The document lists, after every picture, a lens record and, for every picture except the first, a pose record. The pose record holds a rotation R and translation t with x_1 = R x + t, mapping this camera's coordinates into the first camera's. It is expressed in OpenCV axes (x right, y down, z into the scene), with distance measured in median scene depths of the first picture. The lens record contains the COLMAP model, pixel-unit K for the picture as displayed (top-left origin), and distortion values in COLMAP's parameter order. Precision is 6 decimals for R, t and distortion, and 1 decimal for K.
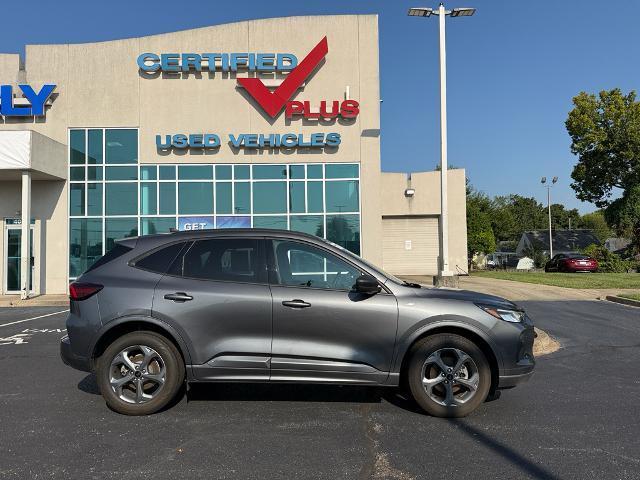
lens RADIAL K [[452.2, 0, 320.0], [0, 452.2, 244.4], [0, 0, 1]] dist [0.031126, -0.042717]
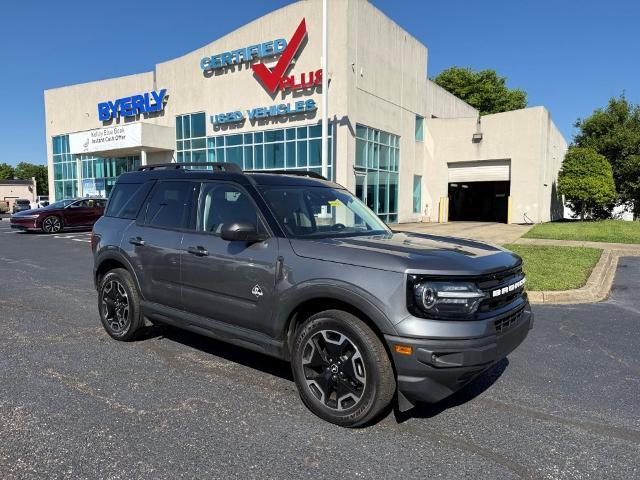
lens RADIAL K [[452.2, 0, 315.2], [0, 452.2, 238.4], [0, 0, 1]] dist [0.031126, -0.042717]
pose [[0.802135, 0.069779, -0.593052, 0.780137], [0.005077, 0.992316, 0.123623, -0.030068], [0.597121, -0.102173, 0.795617, 0.007744]]
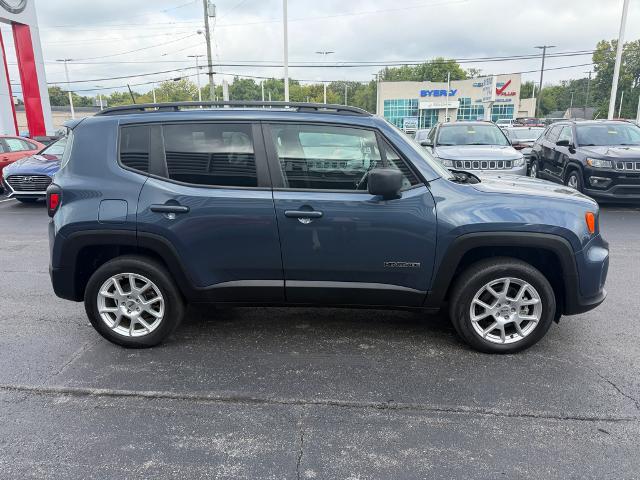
lens RADIAL K [[452.2, 0, 319.7], [0, 452.2, 241.0], [0, 0, 1]] dist [0.031126, -0.042717]
pose [[0.993571, 0.023290, -0.110787, -1.520359], [0.007876, 0.962018, 0.272874, -0.111003], [0.112934, -0.271992, 0.955650, -4.643036]]
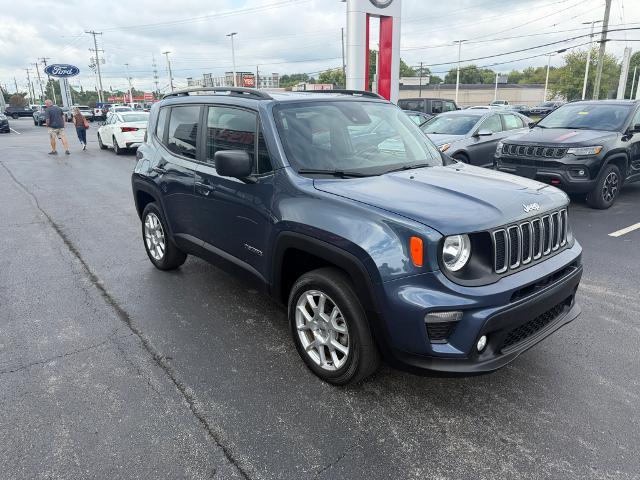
lens RADIAL K [[452.2, 0, 324.2], [0, 452.2, 233.2], [0, 0, 1]] dist [0.031126, -0.042717]
pose [[0.598954, 0.215372, -0.771277, -1.349756], [0.029329, 0.956608, 0.289899, -0.110728], [0.800246, -0.196257, 0.566648, -4.547786]]
